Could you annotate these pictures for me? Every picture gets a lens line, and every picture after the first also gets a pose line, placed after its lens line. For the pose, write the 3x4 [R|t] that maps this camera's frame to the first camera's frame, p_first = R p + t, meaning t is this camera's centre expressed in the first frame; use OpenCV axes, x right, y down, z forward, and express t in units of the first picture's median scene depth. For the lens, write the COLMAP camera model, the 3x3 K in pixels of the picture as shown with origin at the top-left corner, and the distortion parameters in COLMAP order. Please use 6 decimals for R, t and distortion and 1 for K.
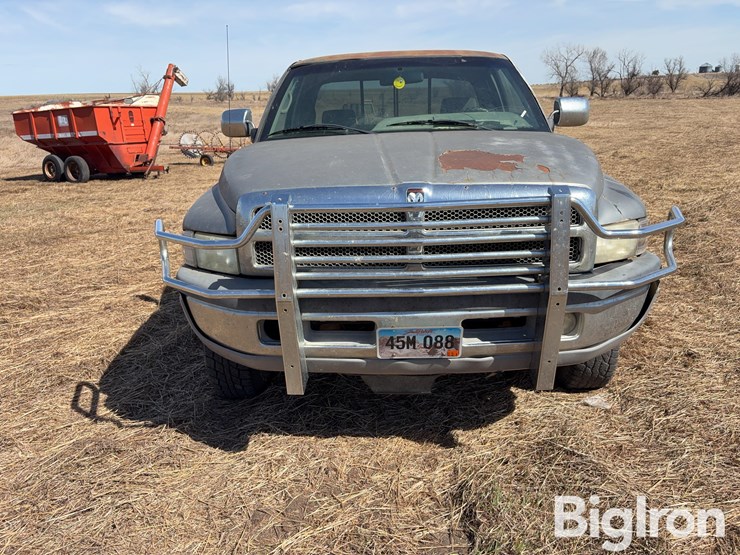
lens RADIAL K [[563.3, 0, 373.0], [0, 563.3, 272.6], [0, 0, 1]] dist [0.039974, -0.041458]
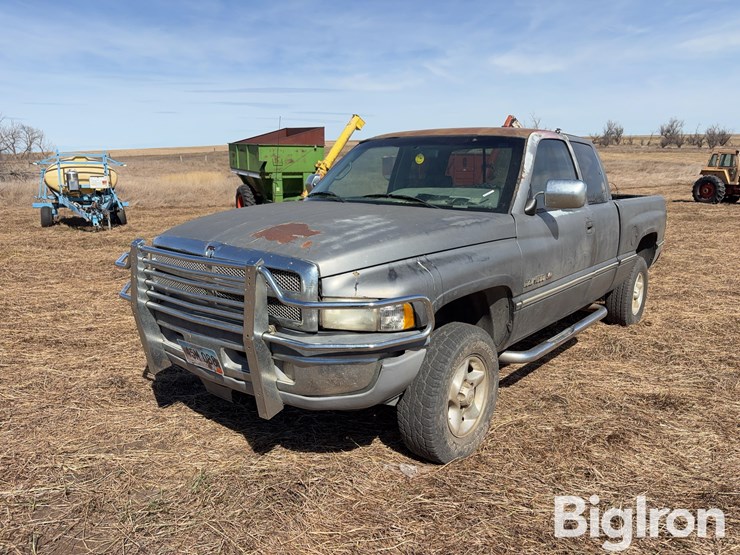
lens RADIAL K [[563.3, 0, 370.3], [0, 563.3, 273.9], [0, 0, 1]] dist [0.039974, -0.041458]
pose [[0.797426, 0.149685, -0.584557, 0.936568], [-0.189750, 0.981804, -0.007442, -0.112308], [0.572806, 0.116854, 0.811319, 0.068387]]
